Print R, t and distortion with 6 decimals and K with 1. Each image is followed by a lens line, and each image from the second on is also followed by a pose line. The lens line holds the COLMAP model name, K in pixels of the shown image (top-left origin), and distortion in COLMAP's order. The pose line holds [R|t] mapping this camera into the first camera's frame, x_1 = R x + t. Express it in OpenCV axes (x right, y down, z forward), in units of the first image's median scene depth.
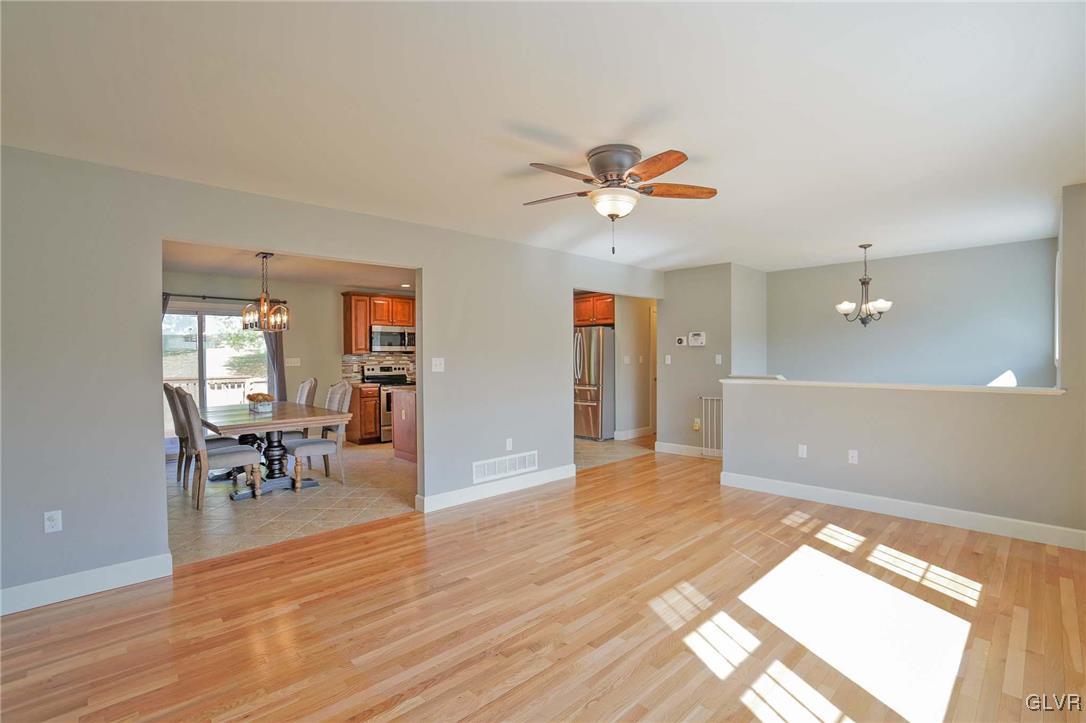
lens RADIAL K [[501.5, 0, 539.2], [0, 501.5, 368.3], [0, 0, 1]] dist [-0.062656, 0.024875]
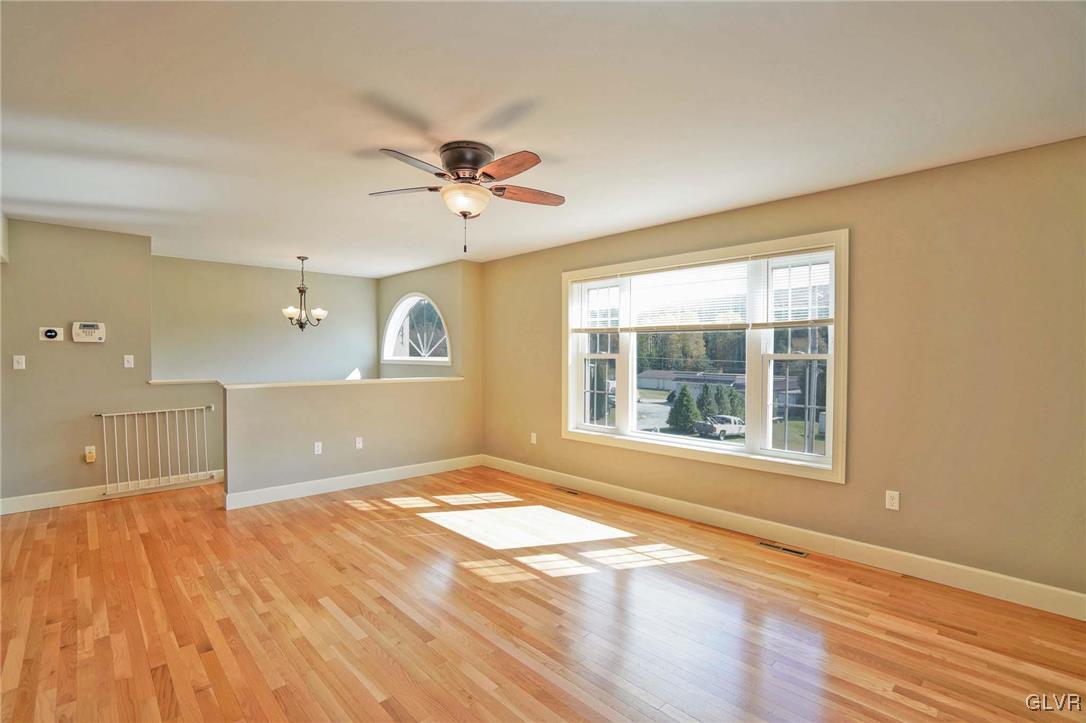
lens RADIAL K [[501.5, 0, 539.2], [0, 501.5, 368.3], [0, 0, 1]] dist [-0.062656, 0.024875]
pose [[-0.000383, -0.018462, 0.999829, -0.459585], [0.021585, 0.999596, 0.018466, -0.009514], [-0.999767, 0.021588, 0.000016, 0.469600]]
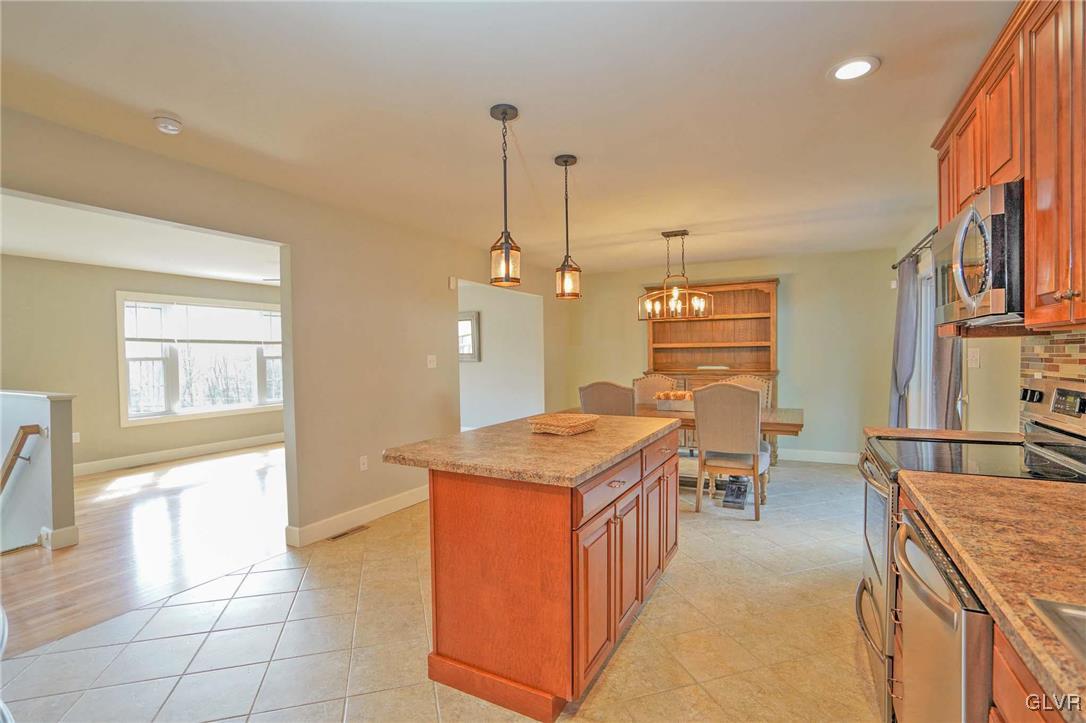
lens RADIAL K [[501.5, 0, 539.2], [0, 501.5, 368.3], [0, 0, 1]] dist [-0.062656, 0.024875]
pose [[-0.948574, 0.030133, -0.315119, -0.047585], [0.013555, 0.998413, 0.054667, -0.044387], [0.316266, 0.047585, -0.947476, 1.863165]]
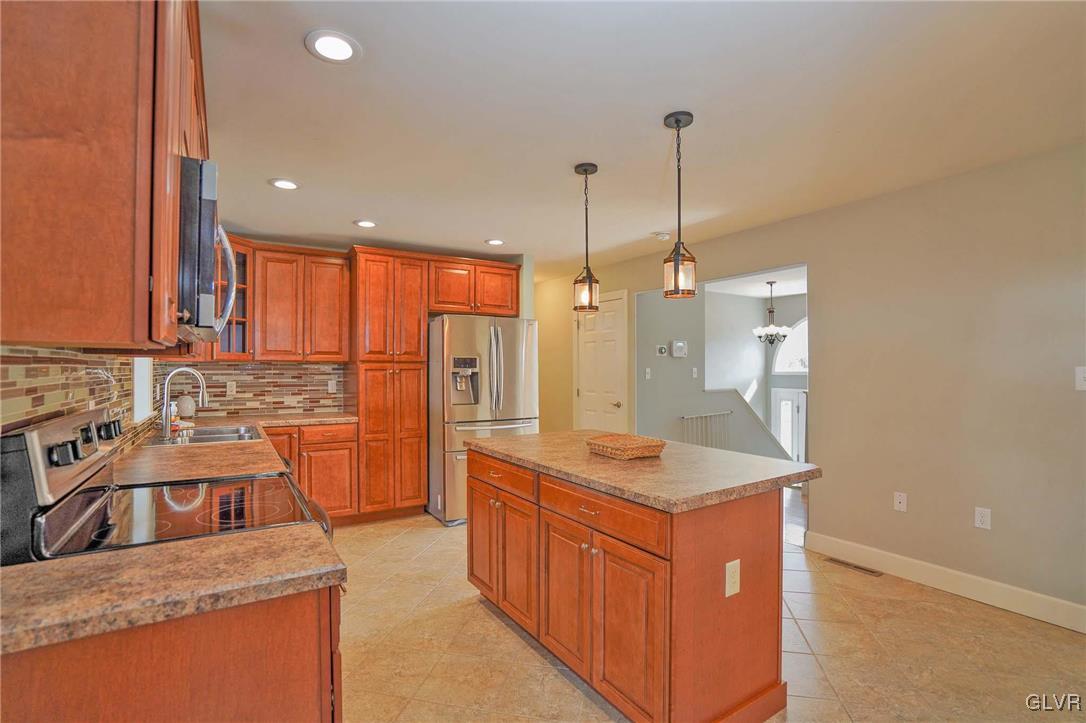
lens RADIAL K [[503.9, 0, 537.4], [0, 503.9, 365.9], [0, 0, 1]] dist [-0.073970, 0.037000]
pose [[0.193011, 0.011954, 0.981124, -0.725044], [0.024361, 0.999559, -0.016971, -0.027072], [-0.980894, 0.027177, 0.192634, 1.361878]]
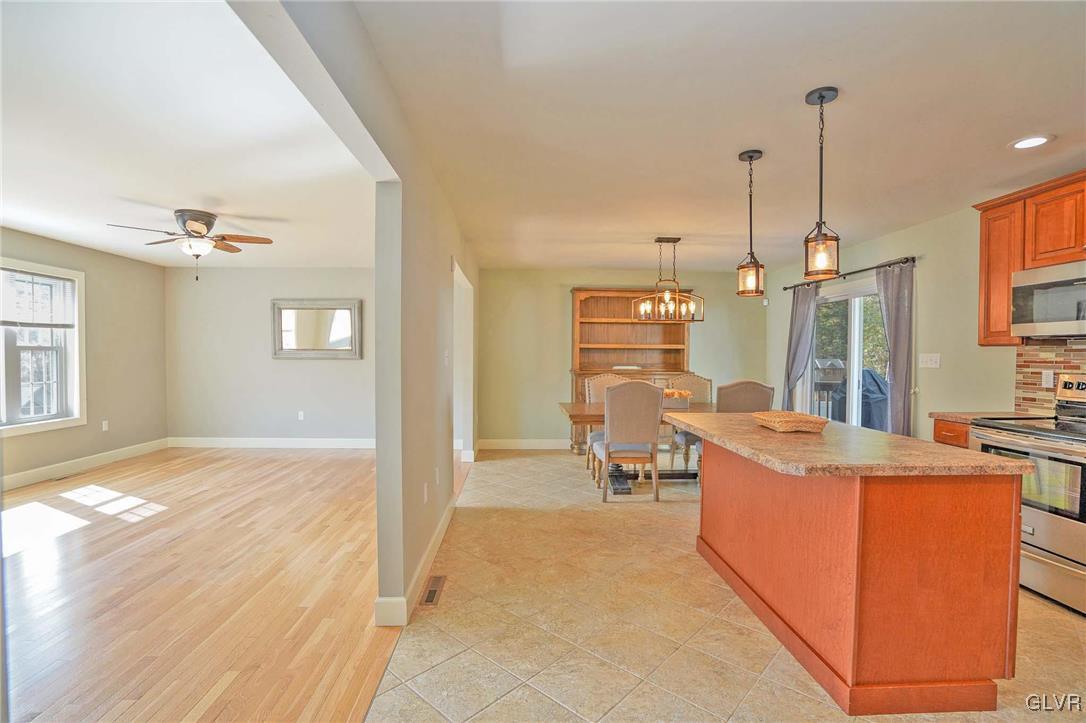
lens RADIAL K [[501.5, 0, 539.2], [0, 501.5, 368.3], [0, 0, 1]] dist [-0.062656, 0.024875]
pose [[-0.657245, 0.024831, -0.753268, 0.322864], [-0.020065, 0.998526, 0.050423, -0.033351], [0.753410, 0.048255, -0.655778, 1.514566]]
